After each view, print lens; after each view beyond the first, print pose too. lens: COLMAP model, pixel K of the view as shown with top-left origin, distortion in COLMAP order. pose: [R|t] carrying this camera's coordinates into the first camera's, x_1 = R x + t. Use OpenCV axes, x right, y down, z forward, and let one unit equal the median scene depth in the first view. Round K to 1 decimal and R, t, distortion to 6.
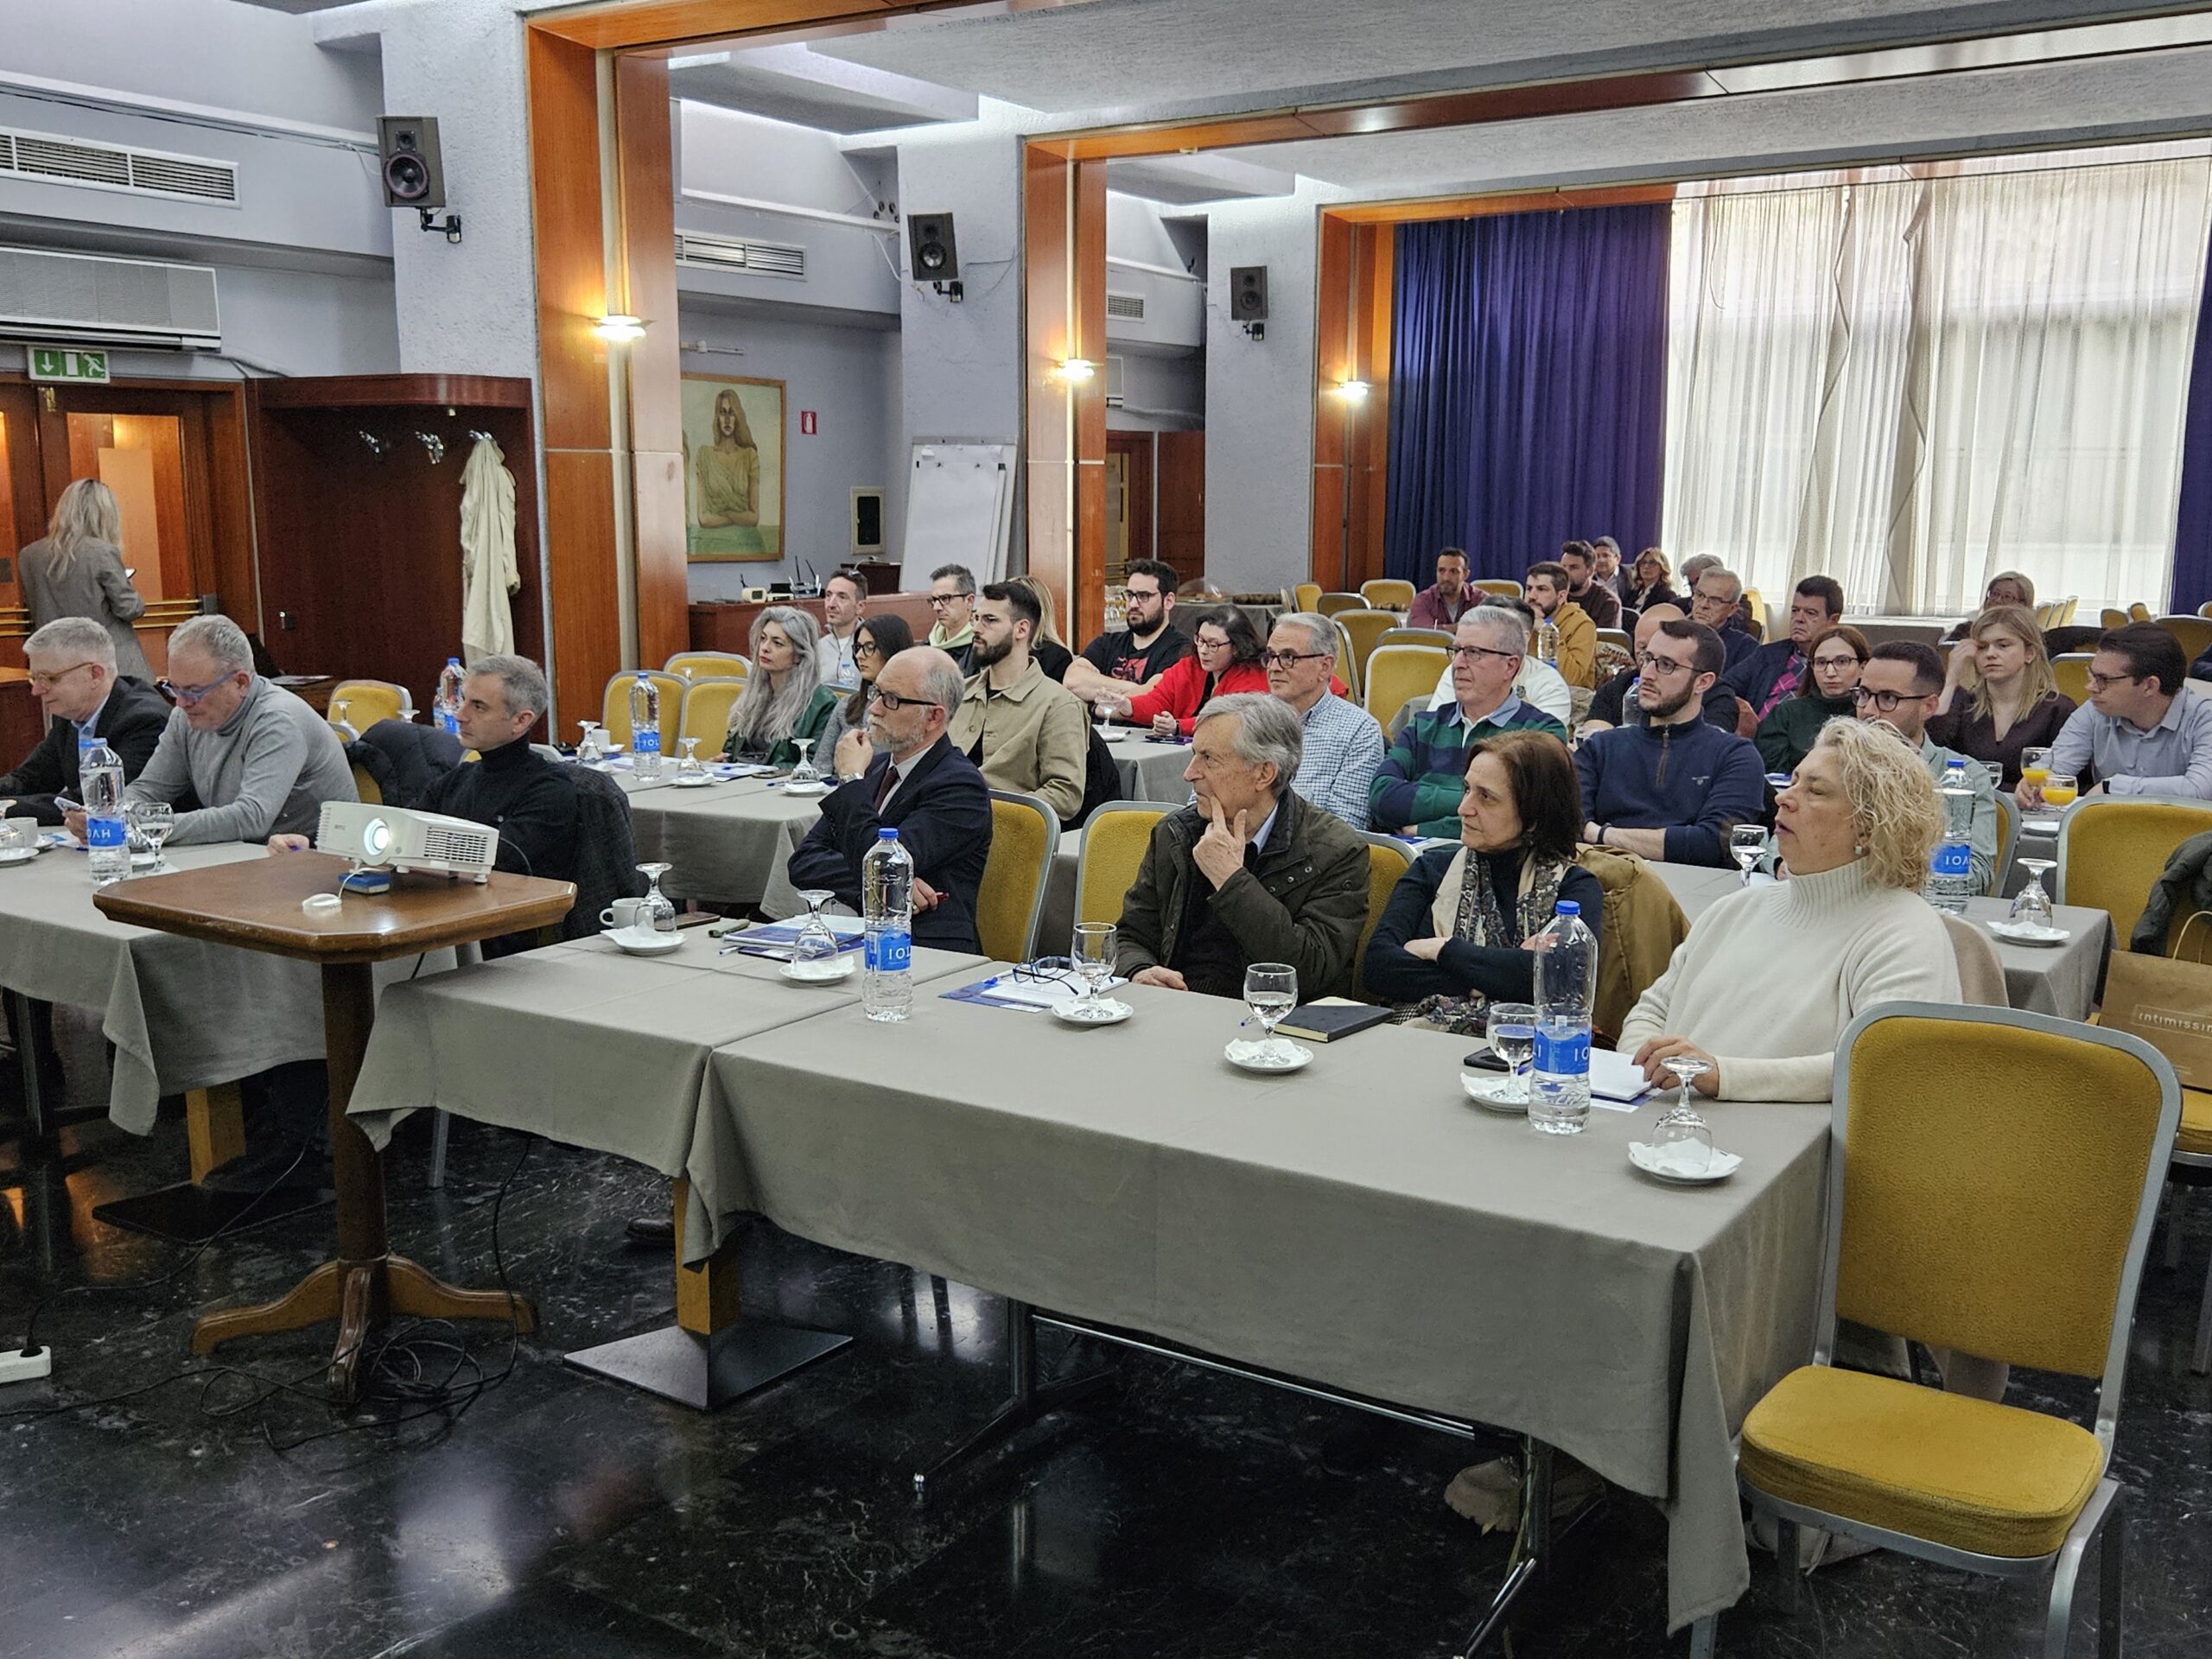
lens RADIAL K [[2100.6, 0, 1102.5], [0, 2100.6, 843.5], [0, 0, 1]] dist [0.088271, -0.104318]
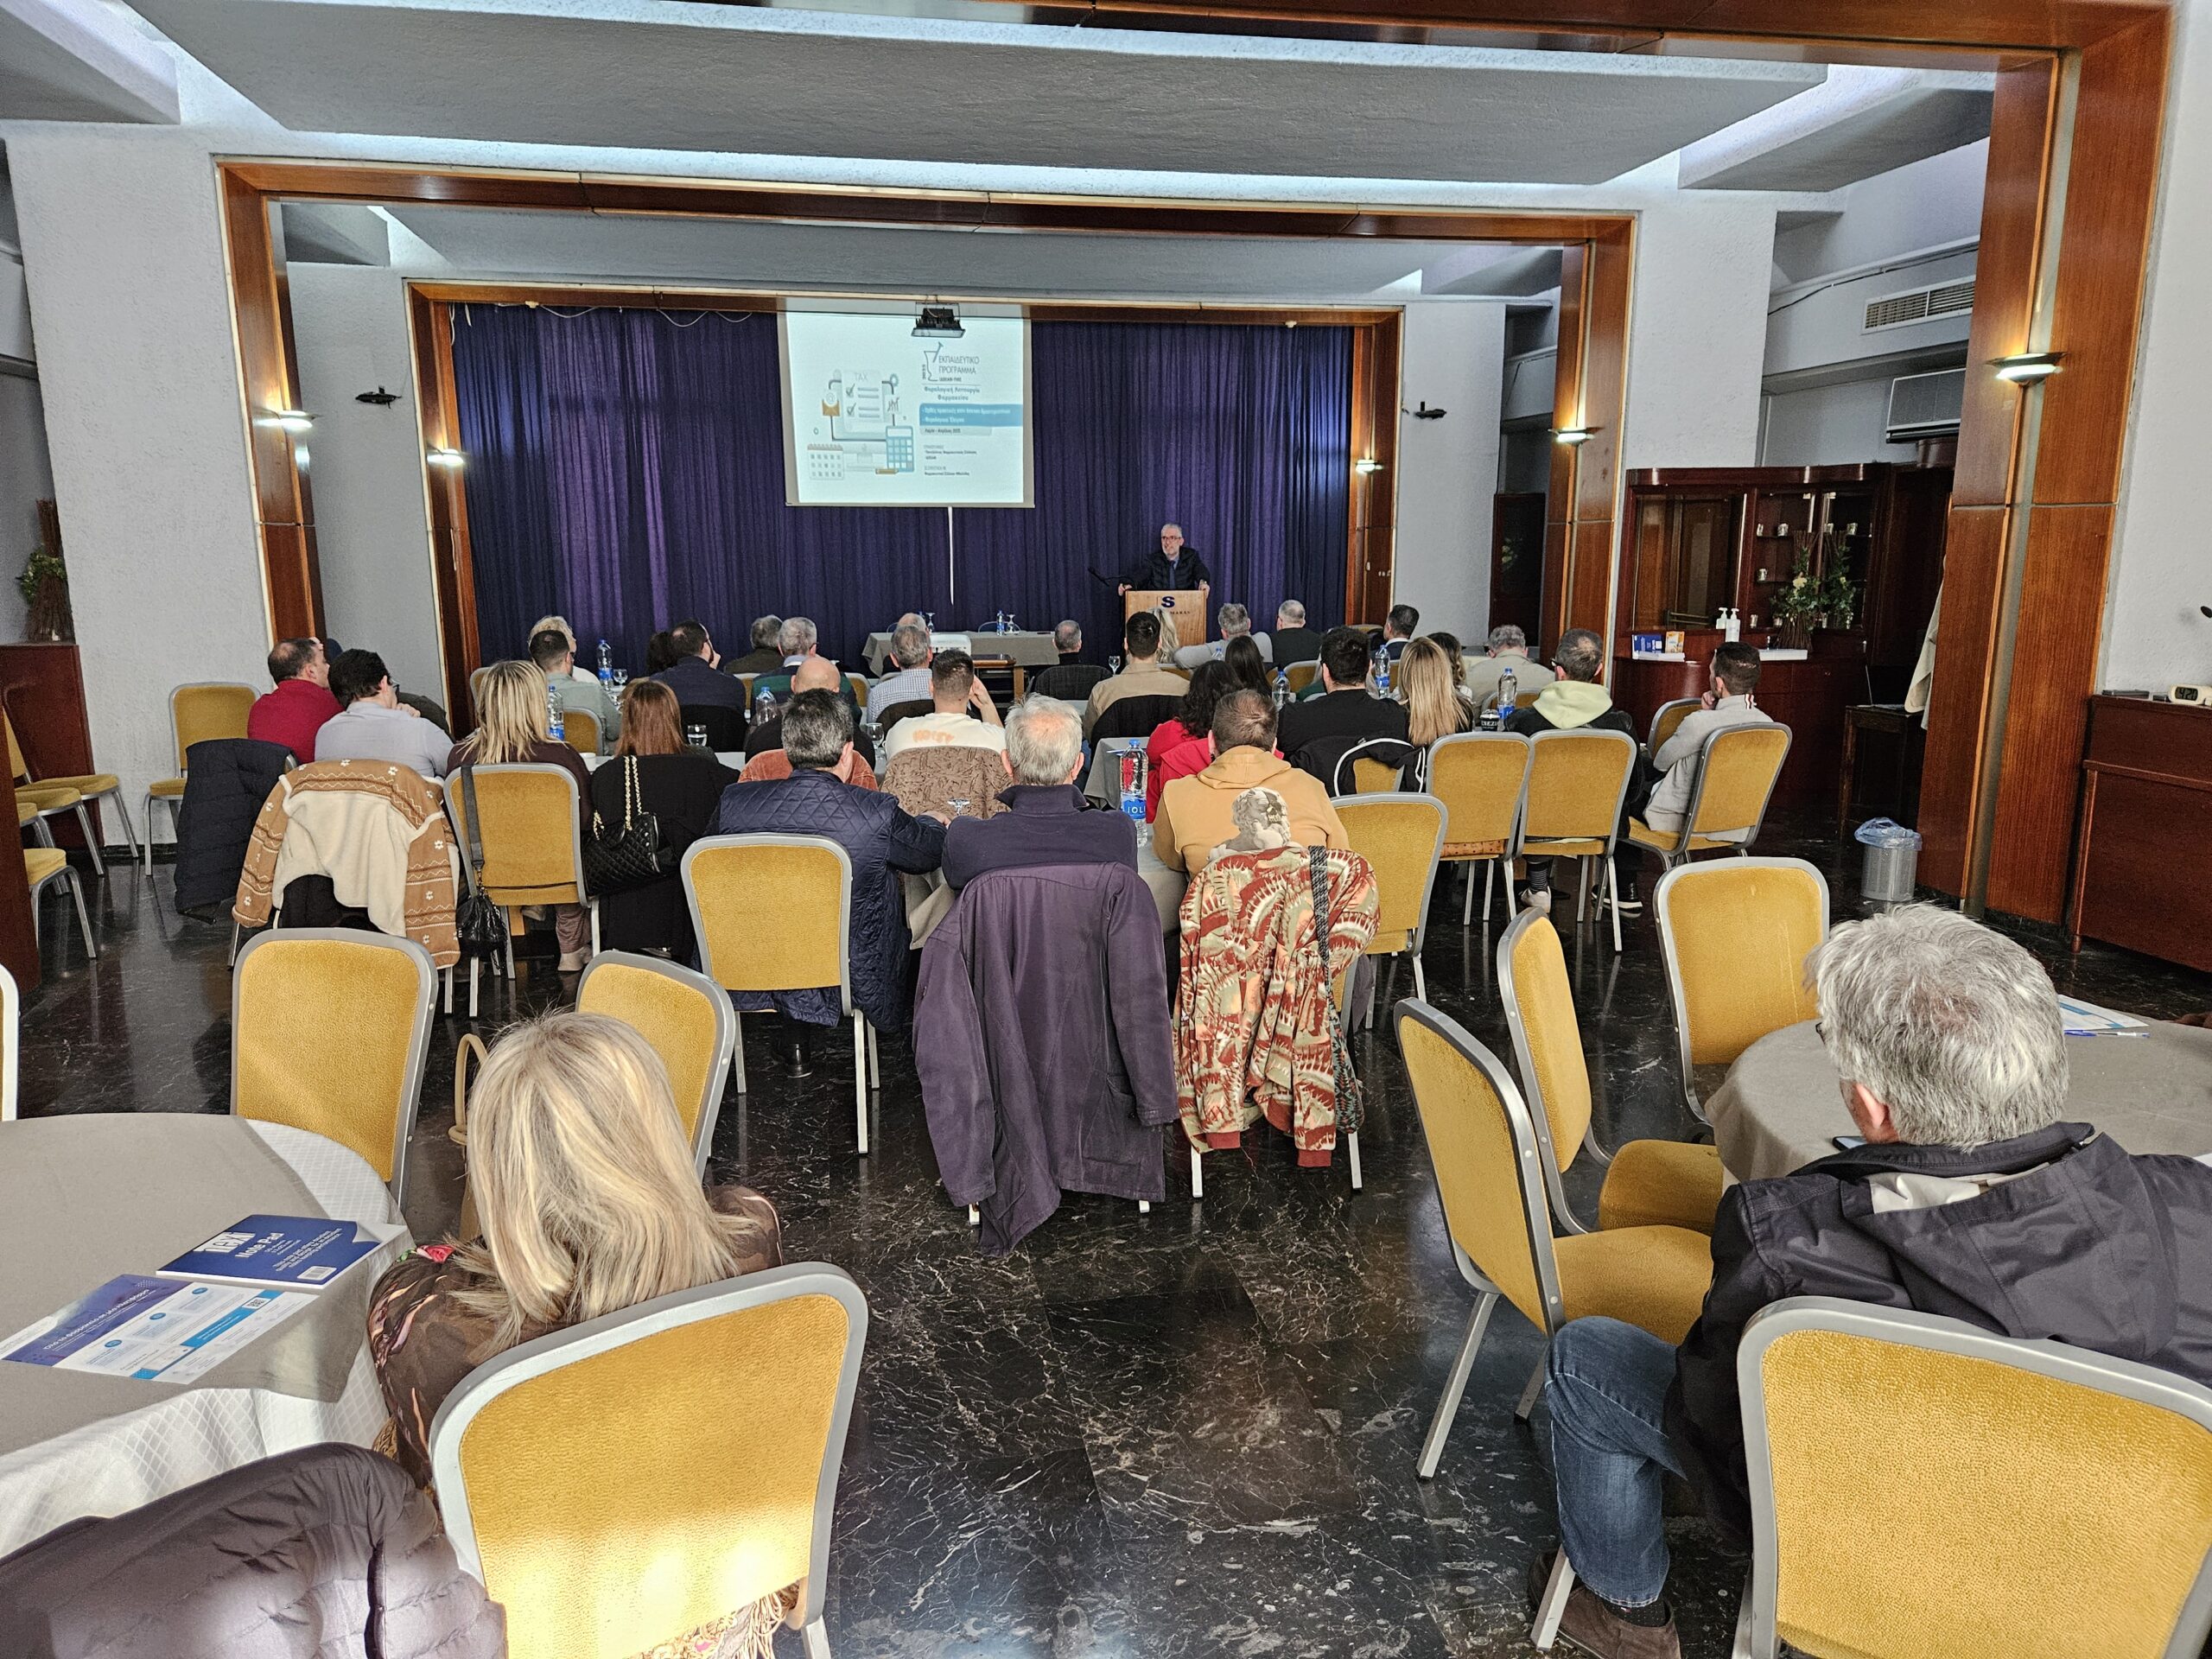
lens RADIAL K [[1470.1, 0, 1096.6], [0, 1470.1, 832.4], [0, 0, 1]] dist [0.090564, -0.076842]
pose [[-0.717990, 0.133573, -0.683117, 0.919733], [-0.115284, 0.945040, 0.305957, -0.367894], [0.686440, 0.298426, -0.663130, 2.154653]]
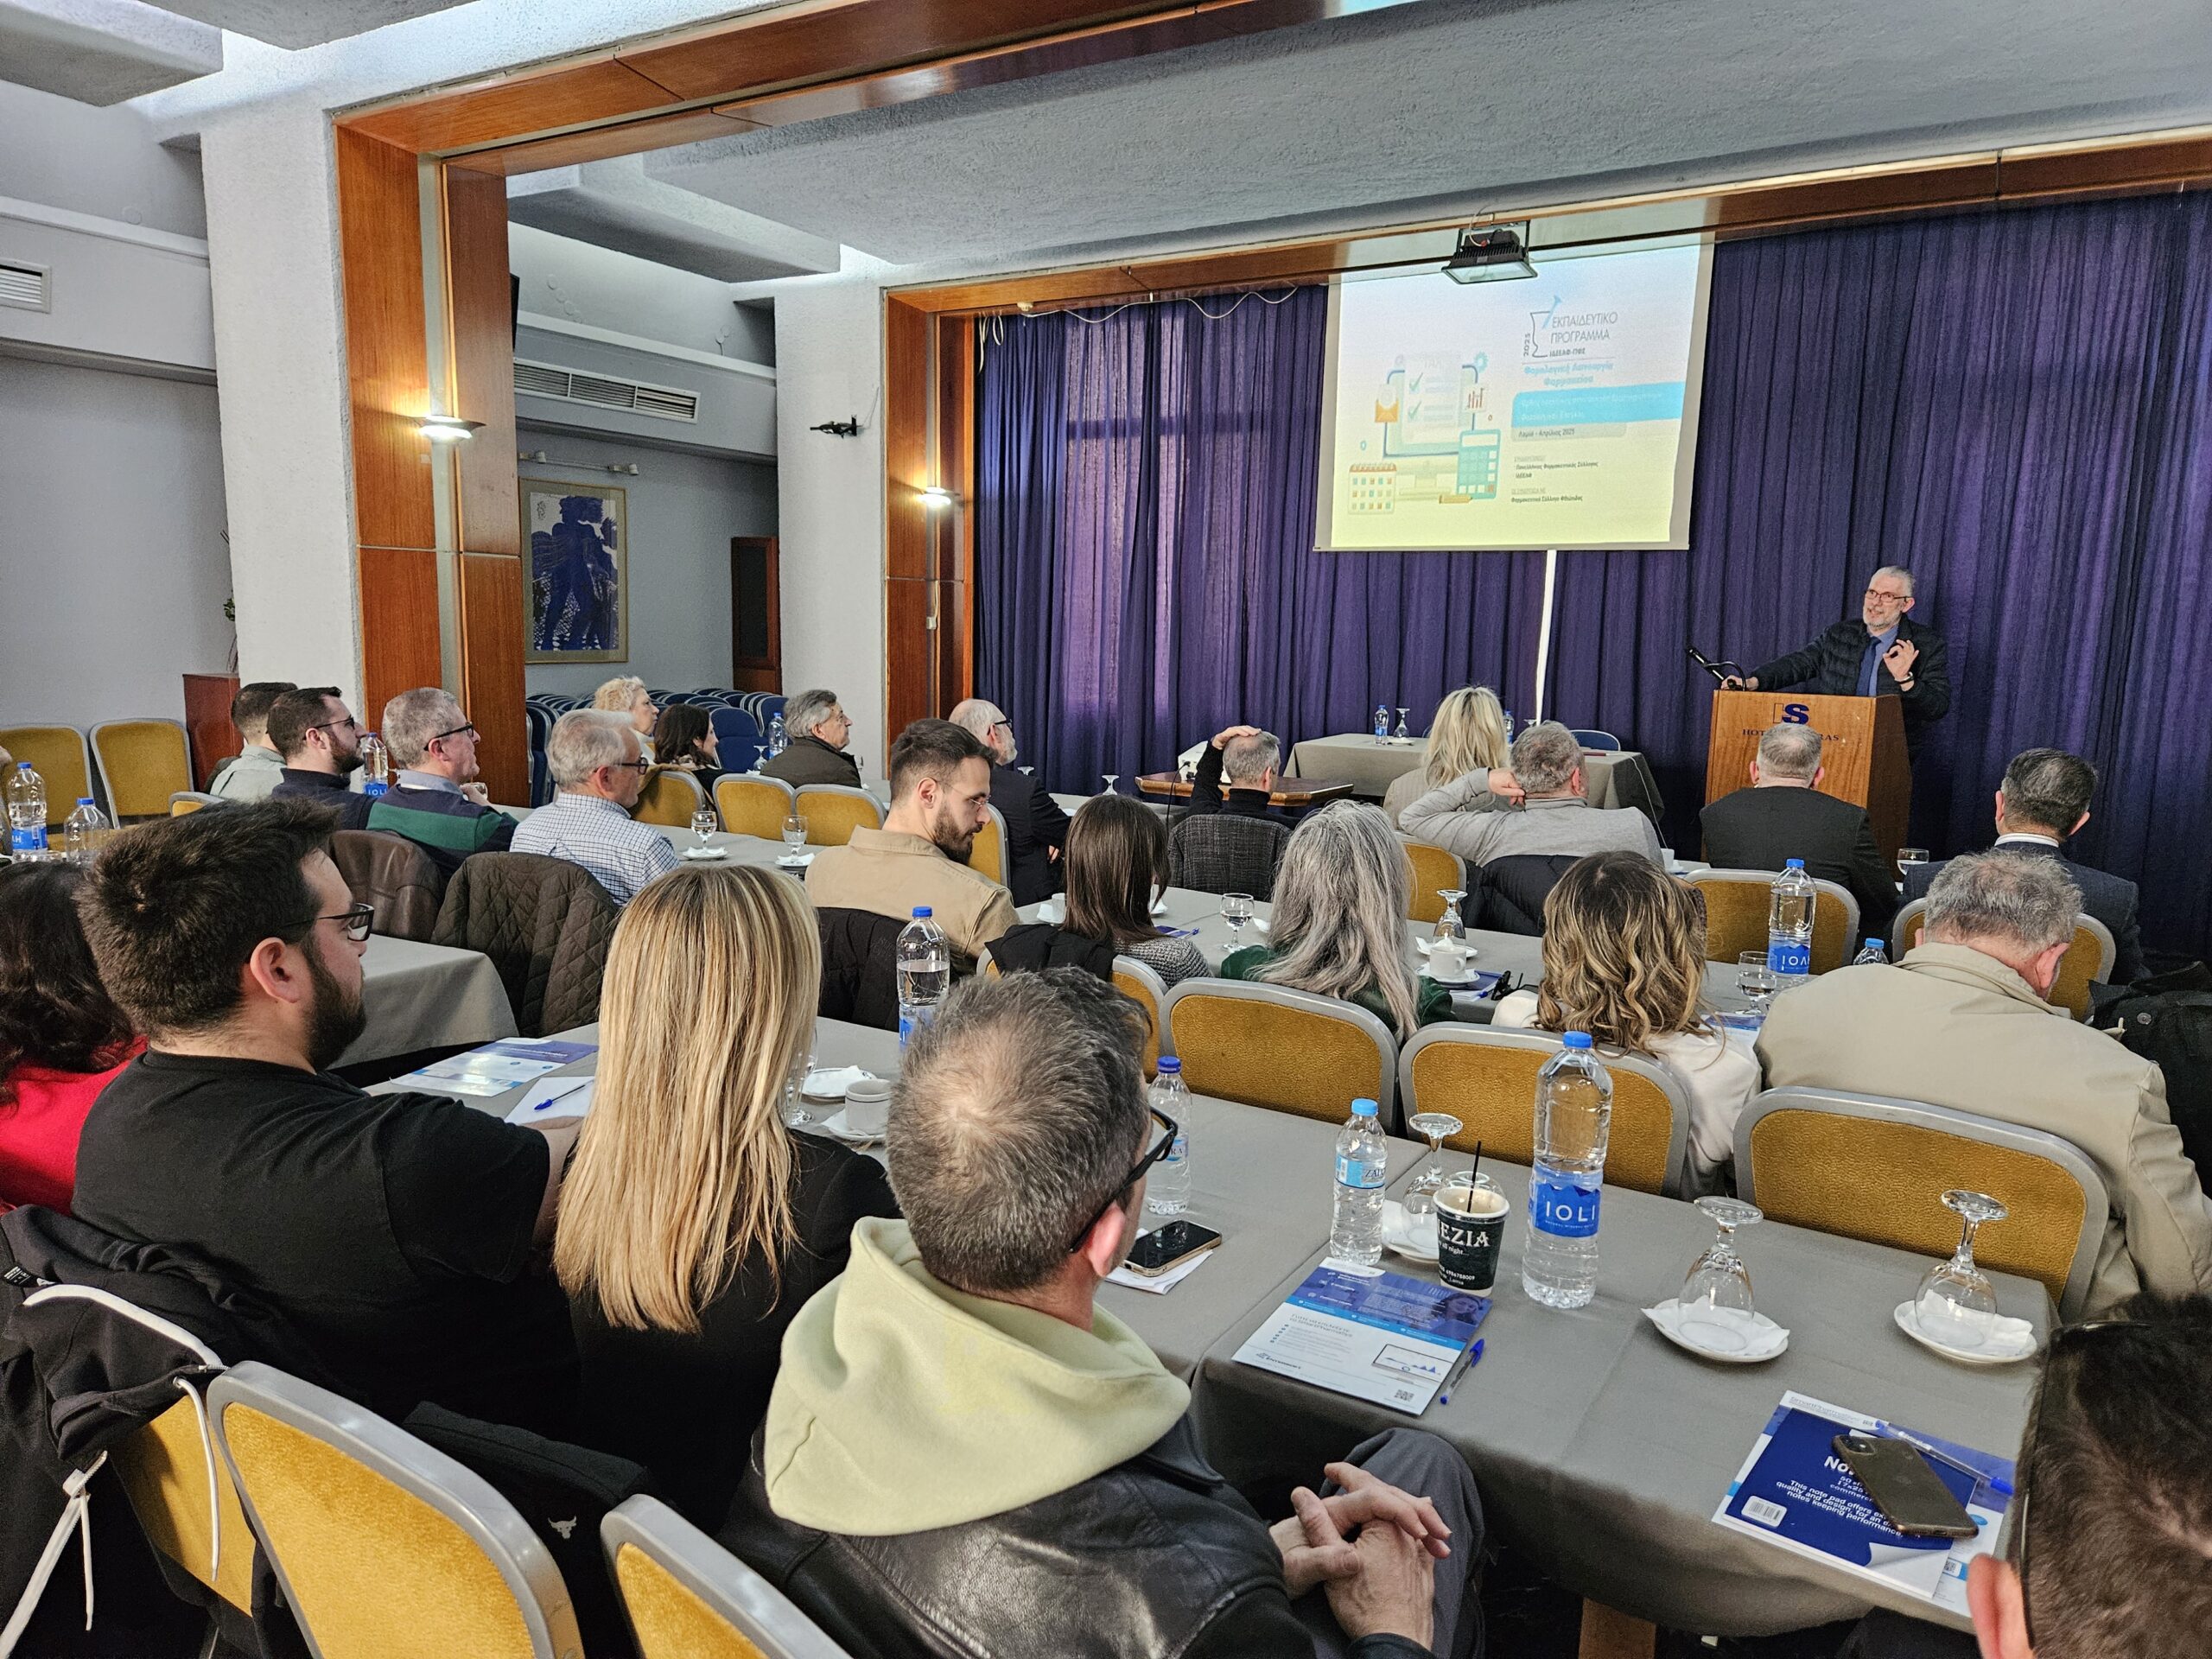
lens RADIAL K [[1470.1, 0, 1096.6], [0, 1470.1, 832.4], [0, 0, 1]] dist [0.090564, -0.076842]
pose [[-0.998892, -0.022829, -0.041154, -0.102630], [-0.034452, 0.950444, 0.308981, -0.288155], [0.032061, 0.310057, -0.950177, 1.793540]]
